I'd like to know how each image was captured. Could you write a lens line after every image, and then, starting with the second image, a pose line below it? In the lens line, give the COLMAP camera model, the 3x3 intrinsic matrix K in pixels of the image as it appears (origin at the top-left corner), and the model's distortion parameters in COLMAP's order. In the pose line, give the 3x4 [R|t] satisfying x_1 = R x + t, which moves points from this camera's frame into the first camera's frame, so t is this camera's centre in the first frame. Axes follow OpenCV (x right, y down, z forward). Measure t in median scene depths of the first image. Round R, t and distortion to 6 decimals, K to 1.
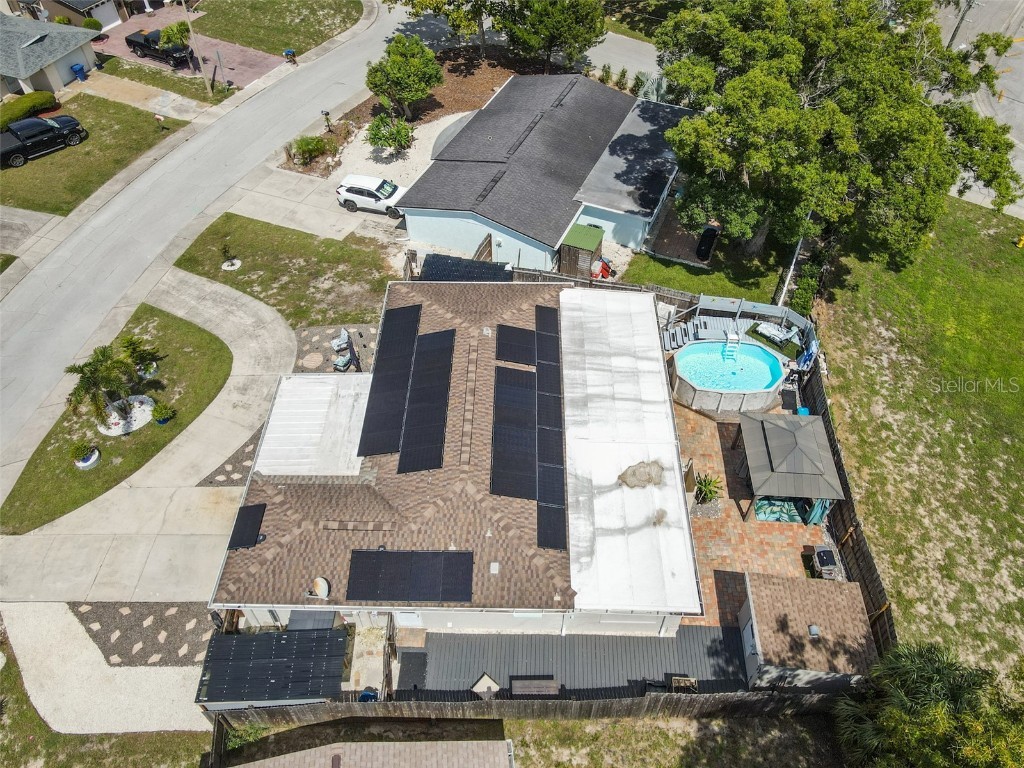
lens RADIAL K [[753.6, 0, 517.0], [0, 753.6, 372.5], [0, 0, 1]] dist [0.011961, 0.004705]
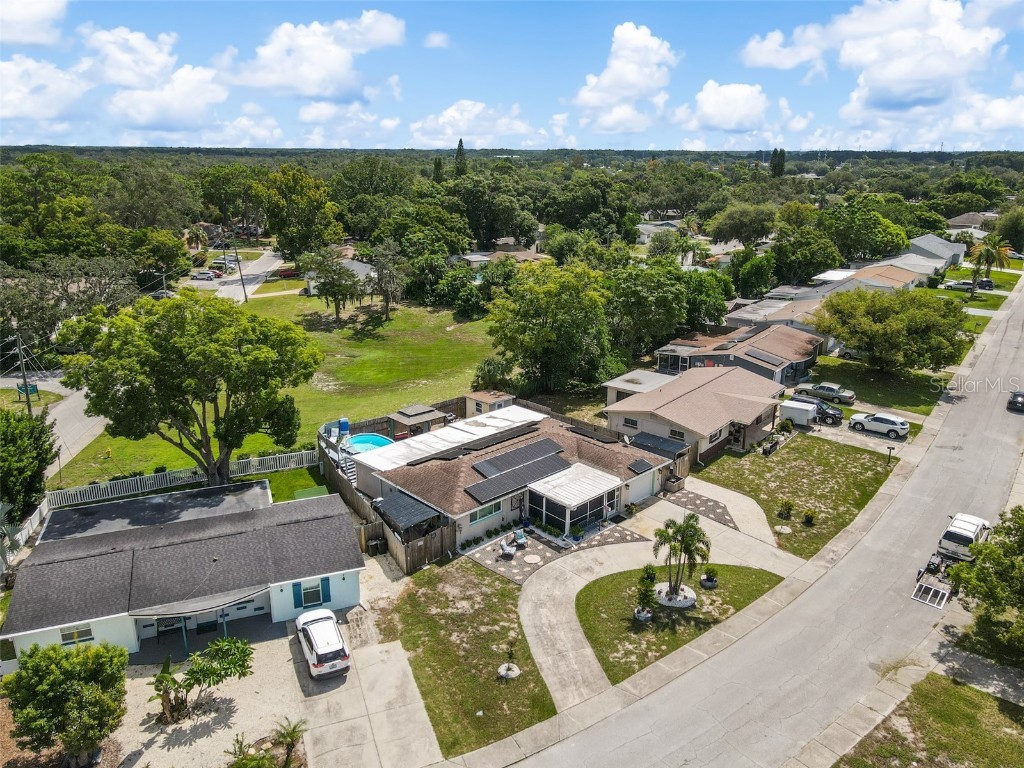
lens RADIAL K [[752.8, 0, 515.9], [0, 752.8, 378.6], [0, 0, 1]] dist [0.002126, 0.026939]
pose [[-0.700217, -0.209139, 0.682610, -1.150443], [0.520581, 0.504734, 0.688650, -1.149953], [-0.488560, 0.837559, -0.244549, 1.180901]]
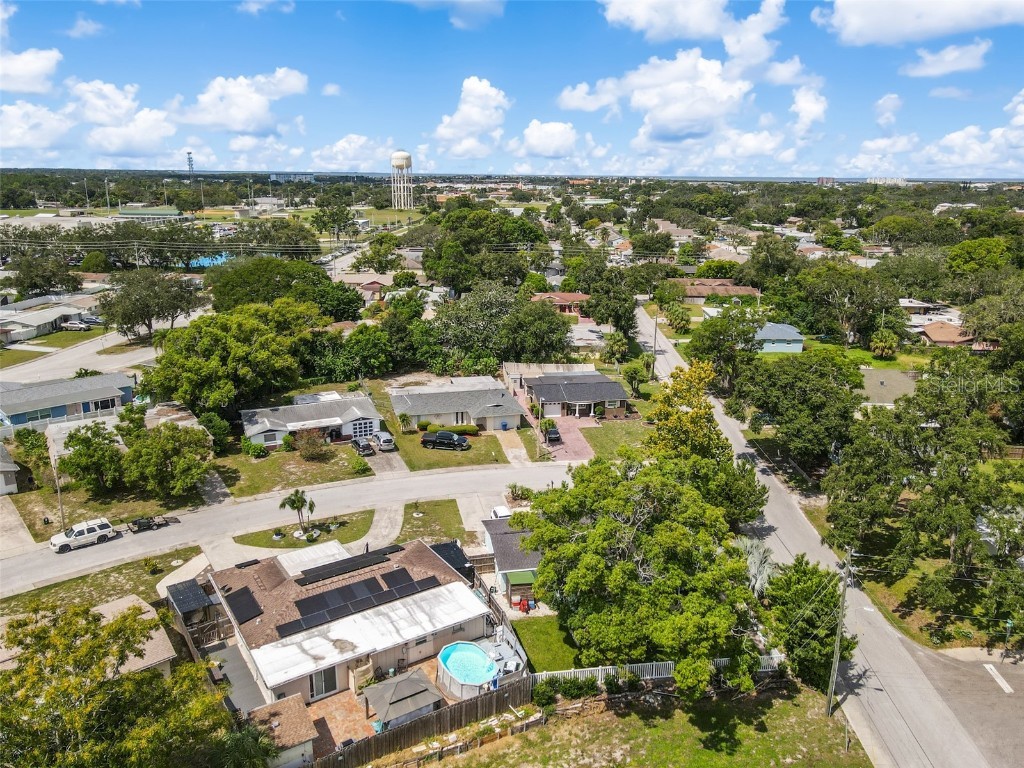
lens RADIAL K [[752.8, 0, 515.9], [0, 752.8, 378.6], [0, 0, 1]] dist [0.002126, 0.026939]
pose [[0.568368, 0.225776, -0.791191, 1.449155], [-0.609138, 0.761890, -0.220172, -0.173954], [0.553091, 0.607083, 0.570562, -0.149738]]
